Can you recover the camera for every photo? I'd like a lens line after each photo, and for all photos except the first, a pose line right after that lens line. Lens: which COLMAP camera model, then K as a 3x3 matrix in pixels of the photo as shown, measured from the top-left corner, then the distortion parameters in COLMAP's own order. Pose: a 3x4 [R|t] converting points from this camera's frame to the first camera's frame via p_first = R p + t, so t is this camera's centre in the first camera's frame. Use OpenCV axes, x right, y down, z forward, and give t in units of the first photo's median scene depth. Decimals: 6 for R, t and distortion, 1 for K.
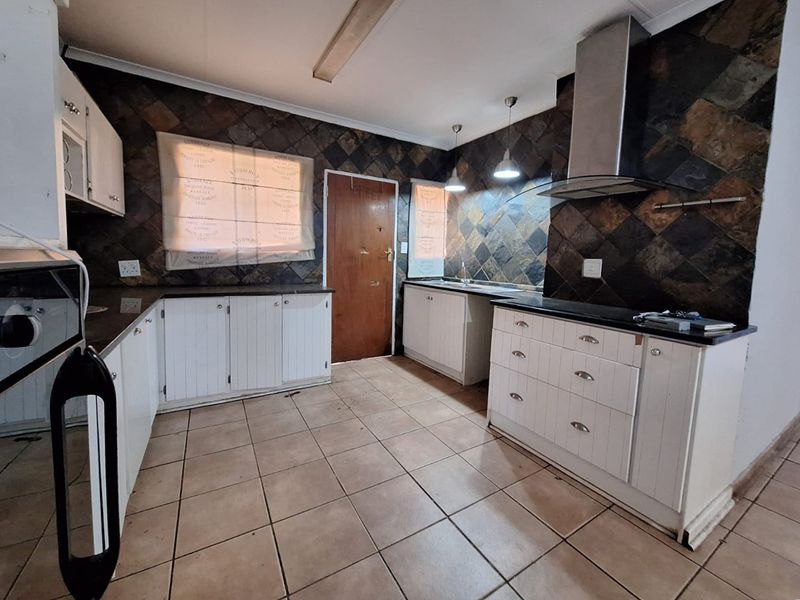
lens RADIAL K [[318.1, 0, 407.0], [0, 318.1, 284.8], [0, 0, 1]] dist [-0.002621, 0.000053]
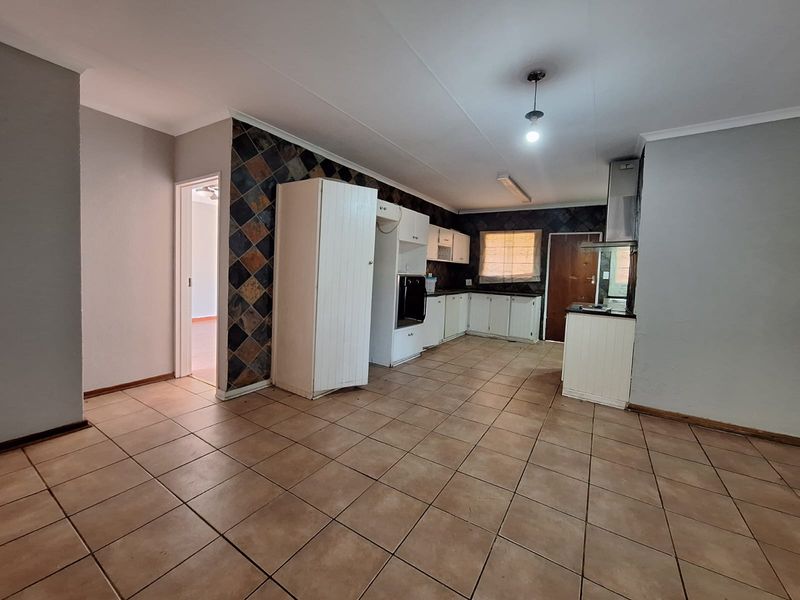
lens RADIAL K [[318.1, 0, 407.0], [0, 318.1, 284.8], [0, 0, 1]] dist [-0.002621, 0.000053]
pose [[0.447195, 0.029215, -0.893959, 1.037709], [-0.105290, 0.994237, -0.020178, 0.062249], [0.888218, 0.103148, 0.447694, -0.542648]]
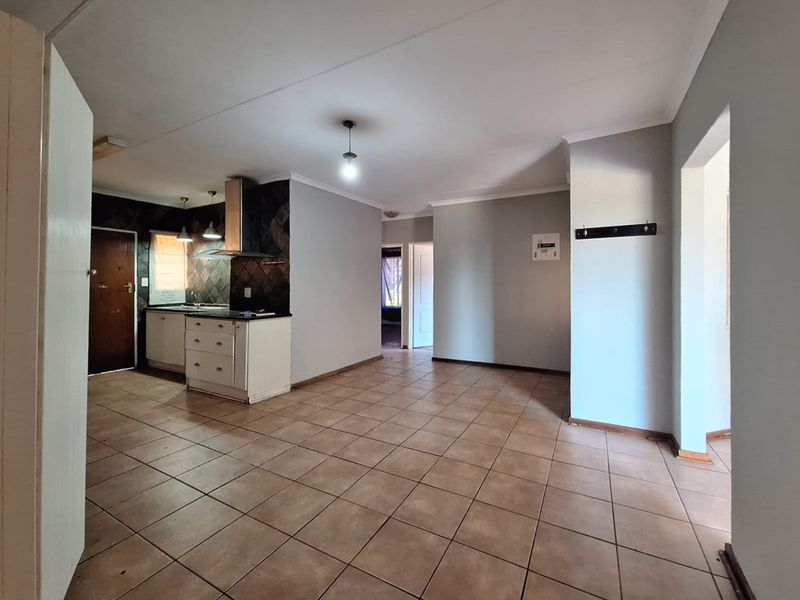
lens RADIAL K [[335.3, 0, 410.4], [0, 335.3, 284.6], [0, 0, 1]] dist [-0.011025, -0.000046]
pose [[0.865719, -0.027690, 0.499764, 0.289813], [0.068511, 0.995627, -0.063515, 0.063212], [-0.495819, 0.089225, 0.863830, -0.818527]]
